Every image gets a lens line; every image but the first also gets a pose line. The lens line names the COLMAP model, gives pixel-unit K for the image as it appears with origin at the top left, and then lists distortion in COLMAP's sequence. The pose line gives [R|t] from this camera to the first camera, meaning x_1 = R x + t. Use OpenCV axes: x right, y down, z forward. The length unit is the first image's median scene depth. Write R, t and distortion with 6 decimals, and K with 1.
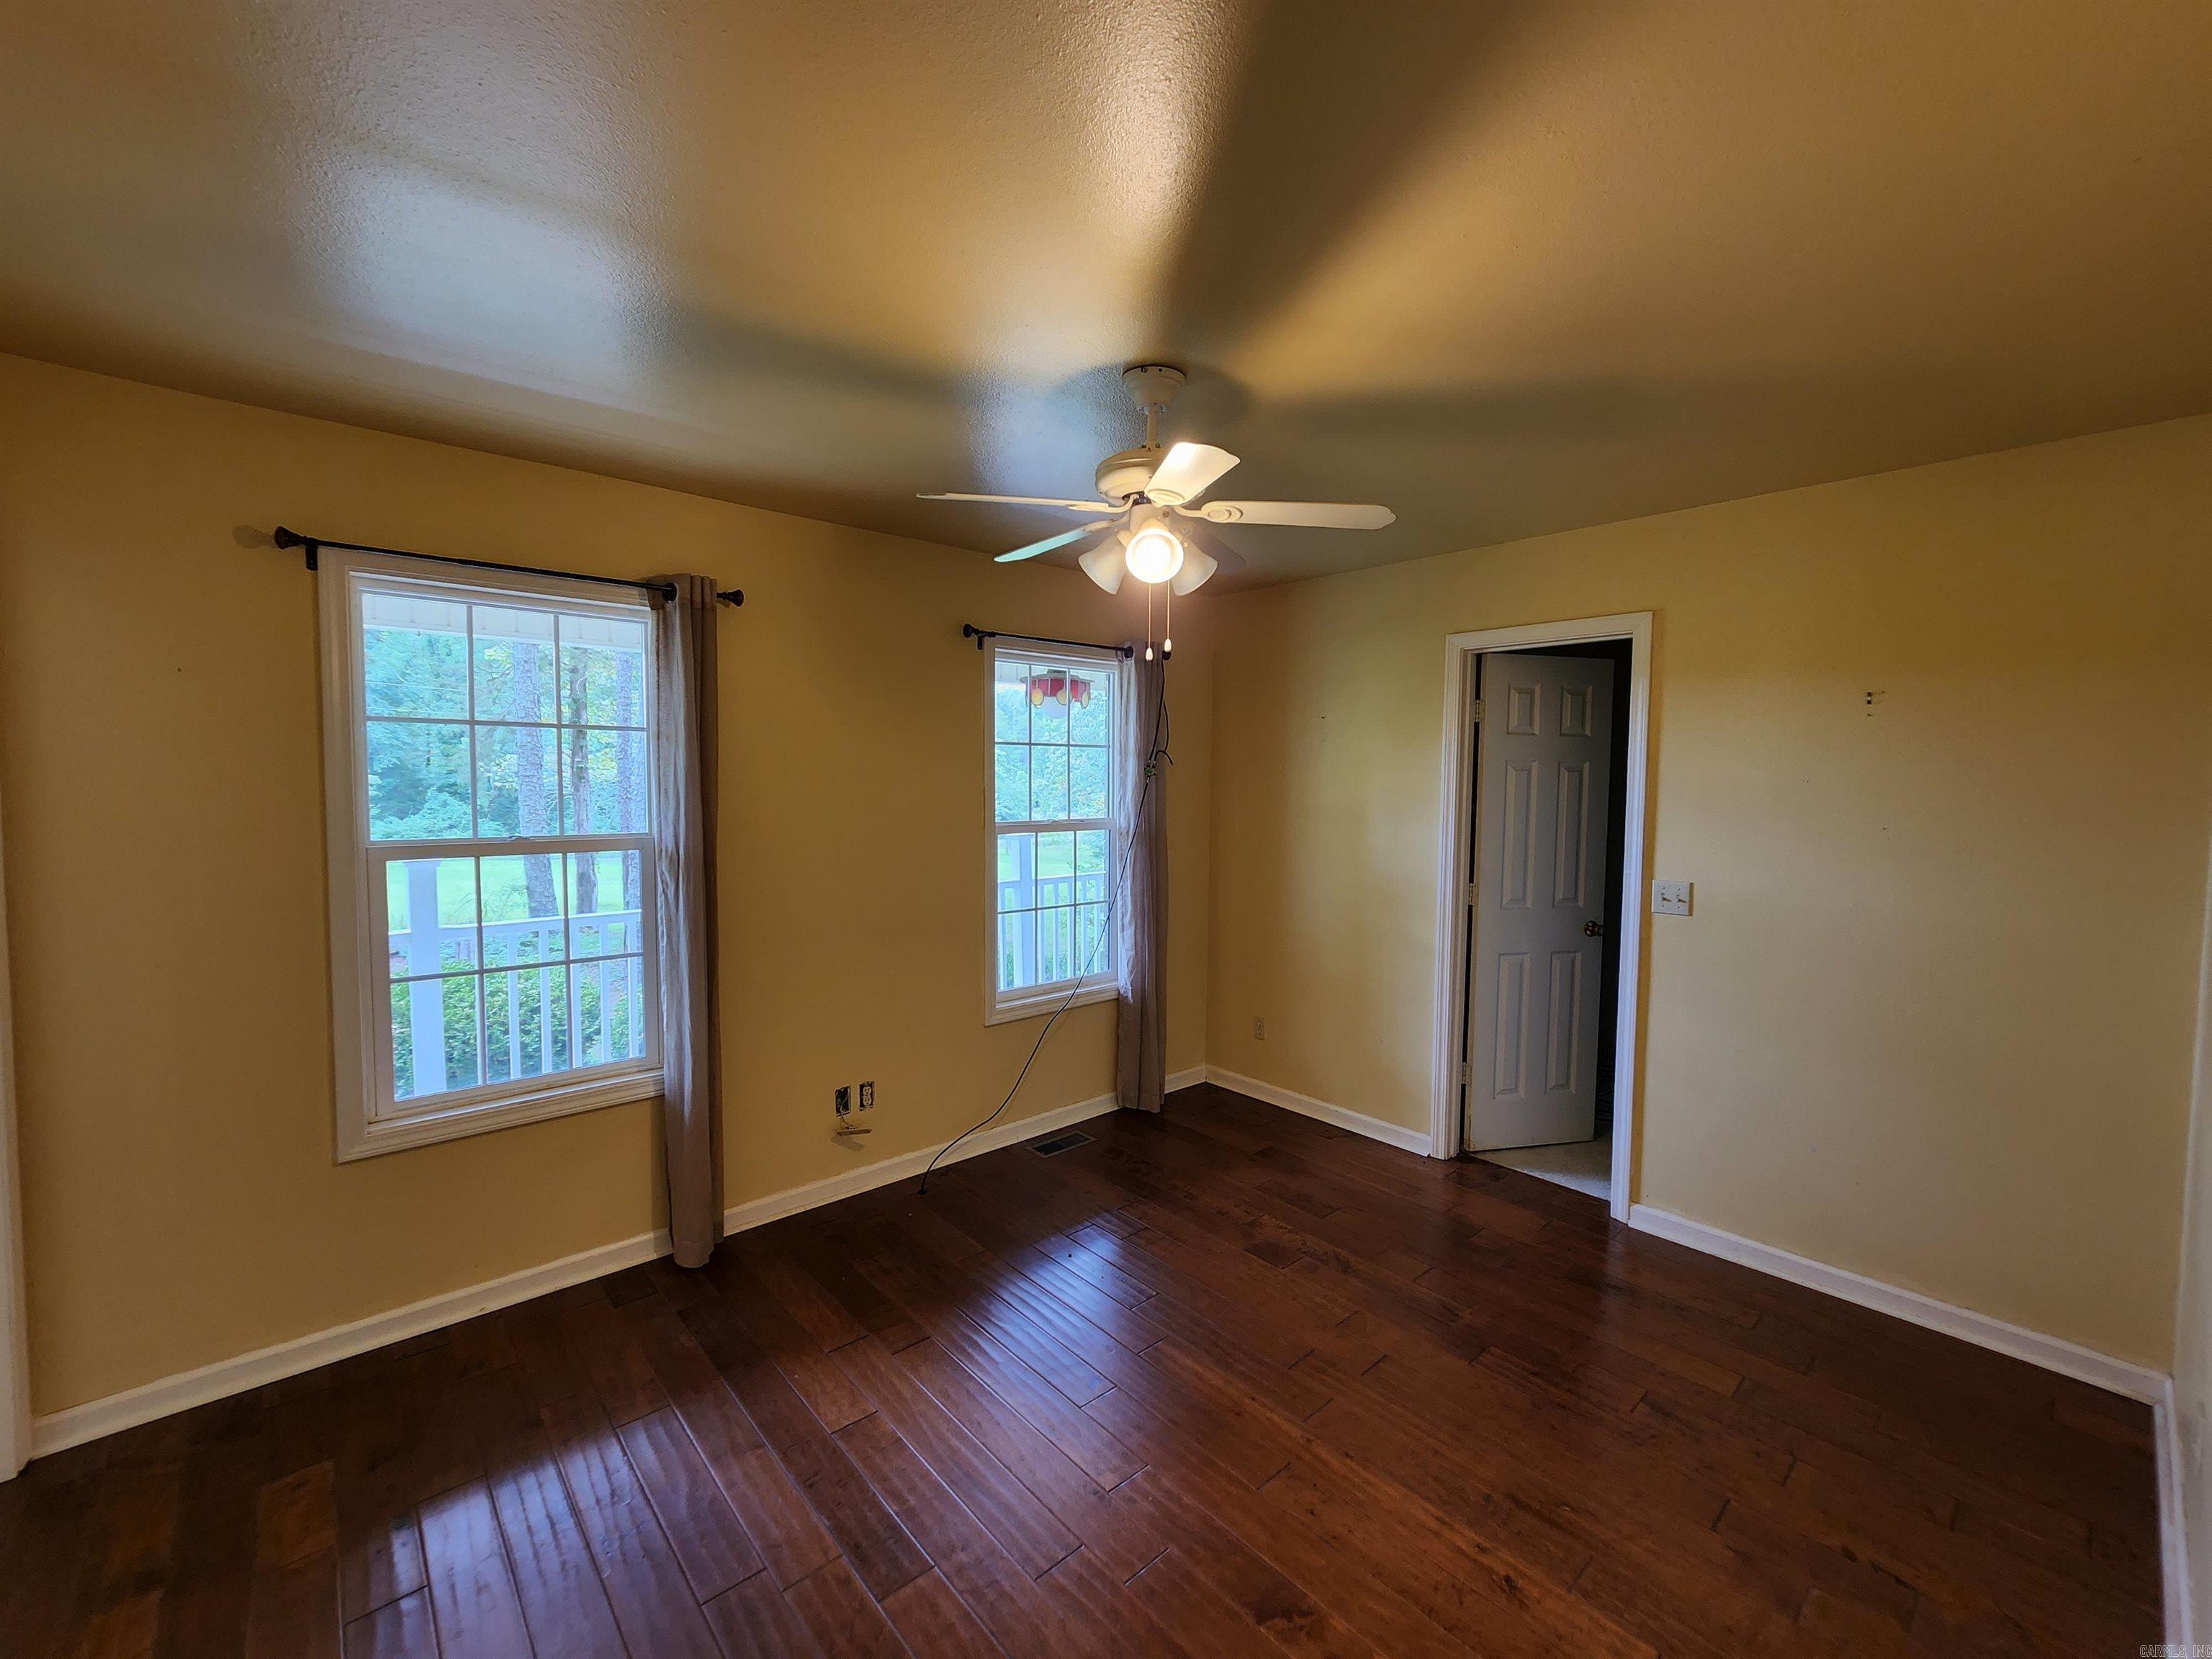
lens RADIAL K [[909.7, 0, 1095.6], [0, 909.7, 833.3], [0, 0, 1]] dist [-0.002339, 0.000873]
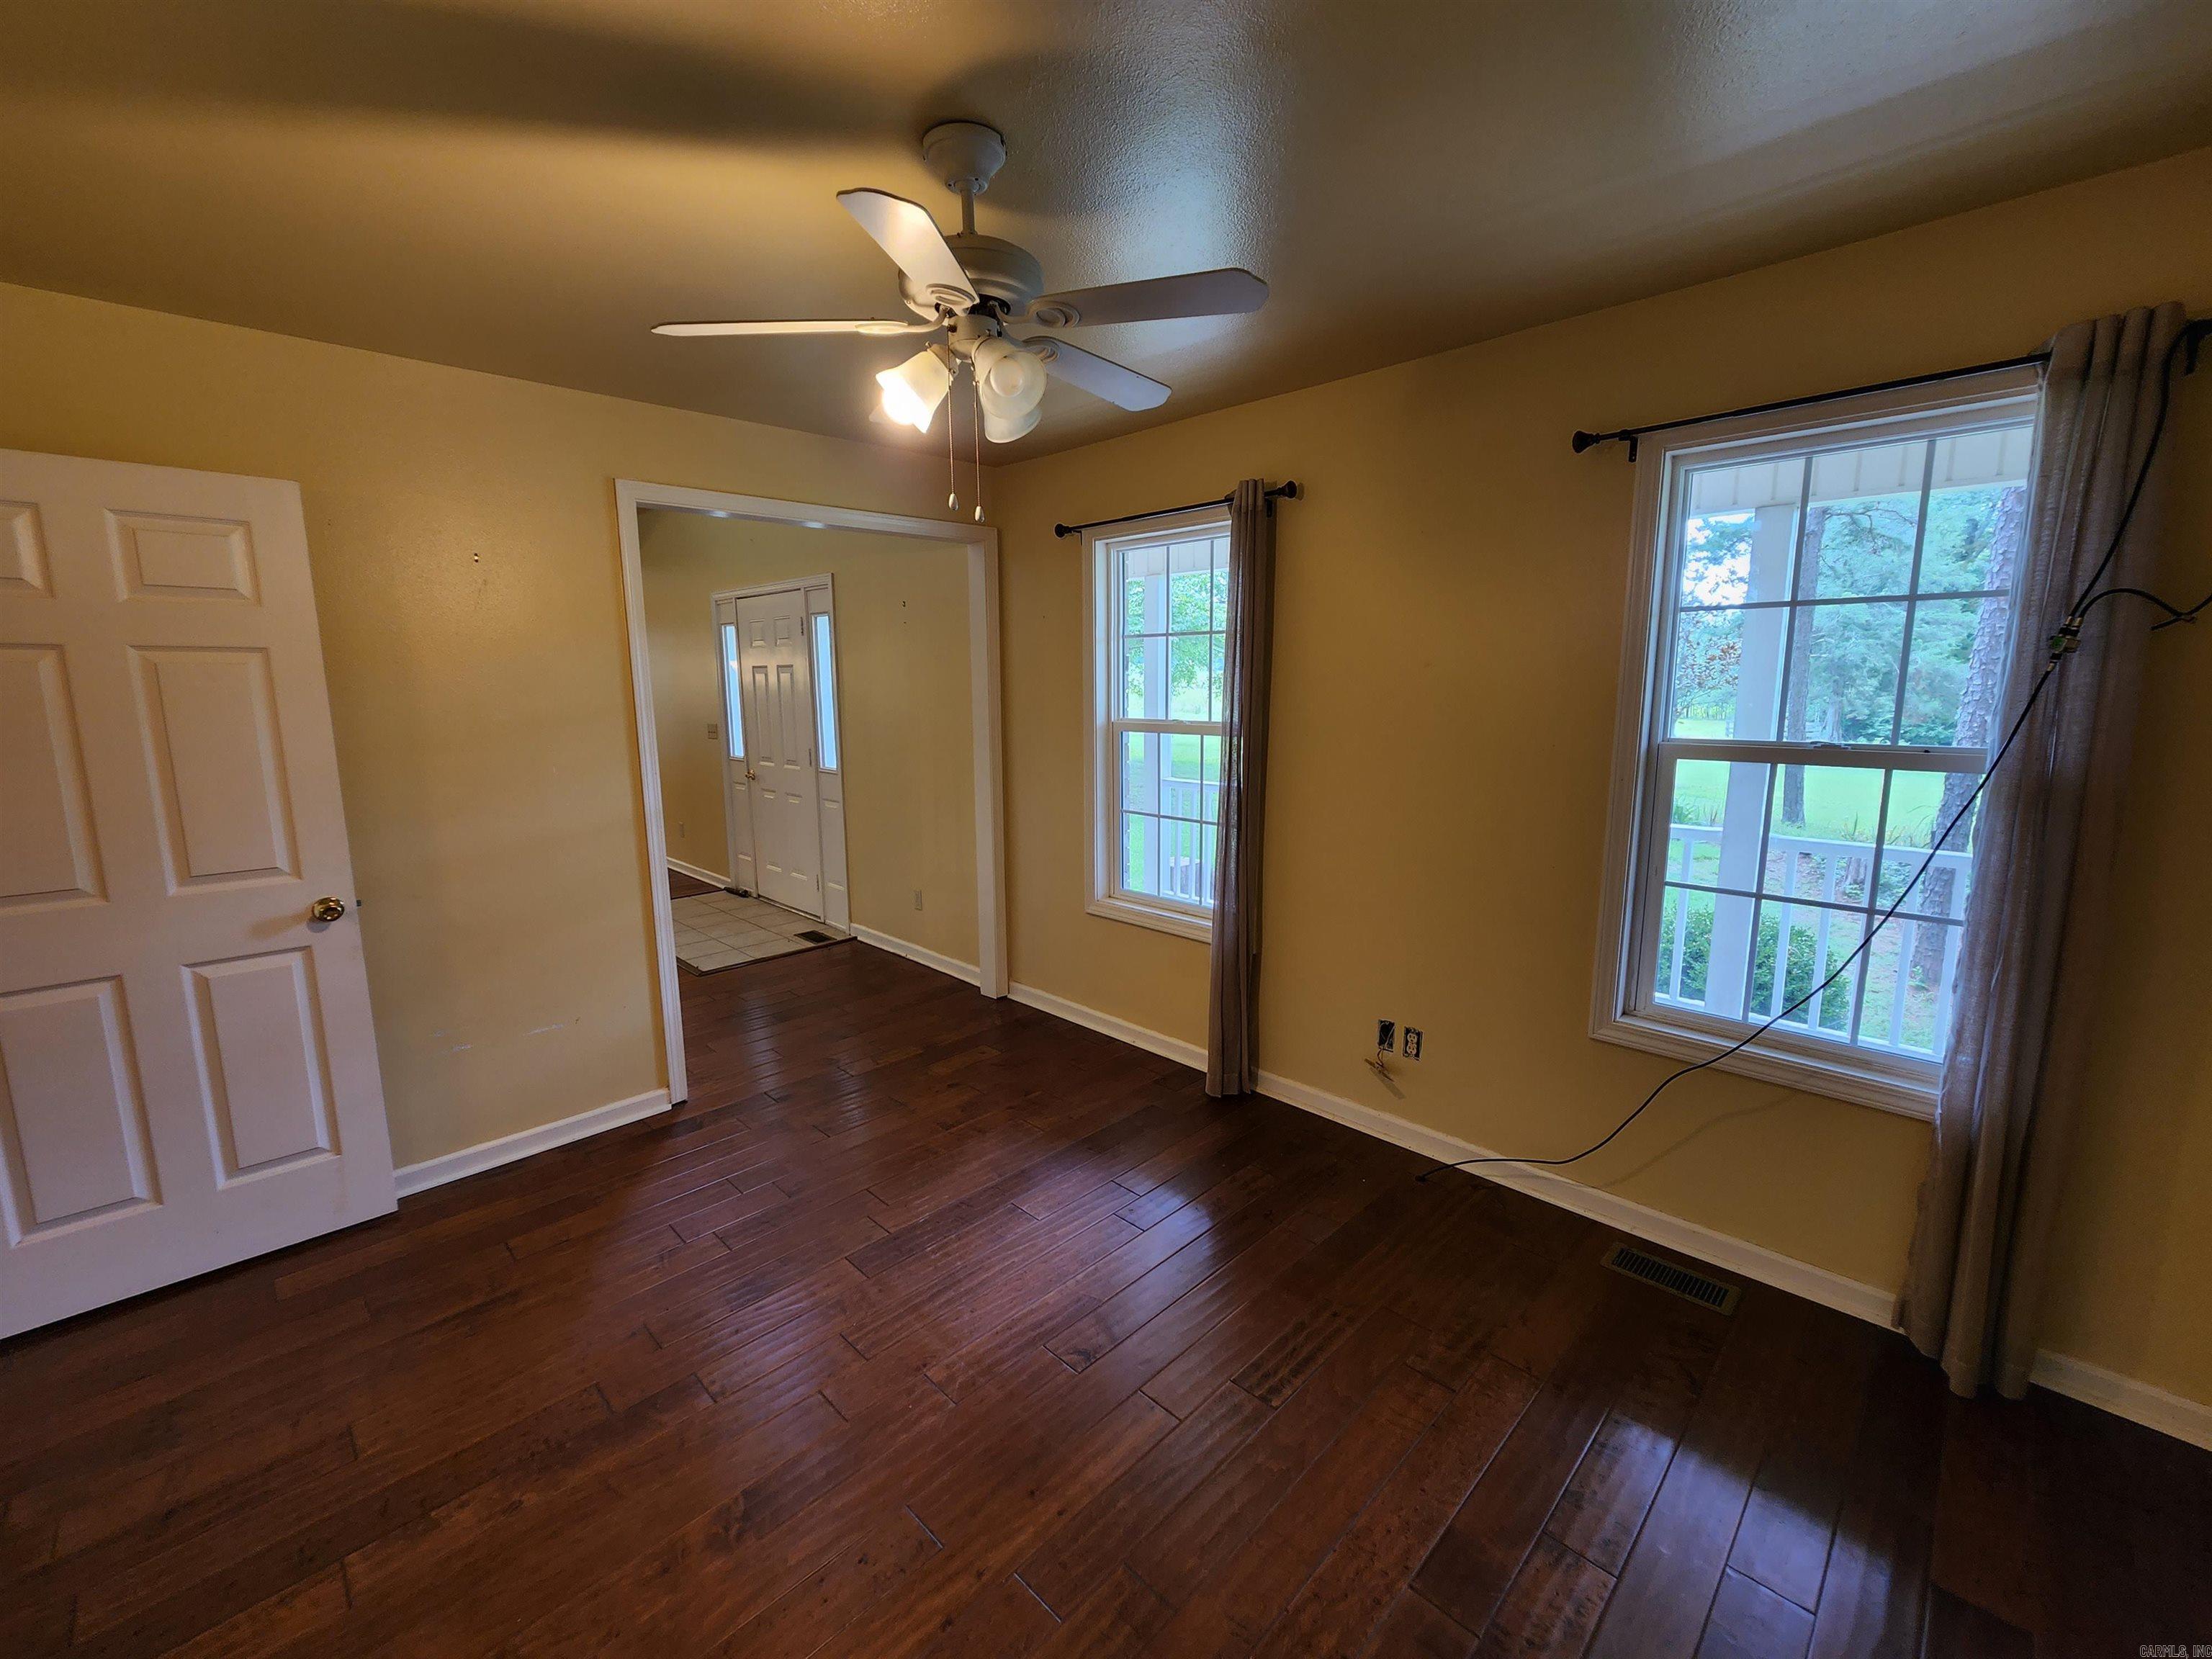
lens RADIAL K [[909.7, 0, 1122.5], [0, 909.7, 832.1], [0, 0, 1]] dist [-0.002339, 0.000873]
pose [[0.068886, 0.156058, -0.985343, 0.658757], [-0.055383, 0.986764, 0.152411, -0.030639], [0.996086, 0.044073, 0.076617, 0.780484]]
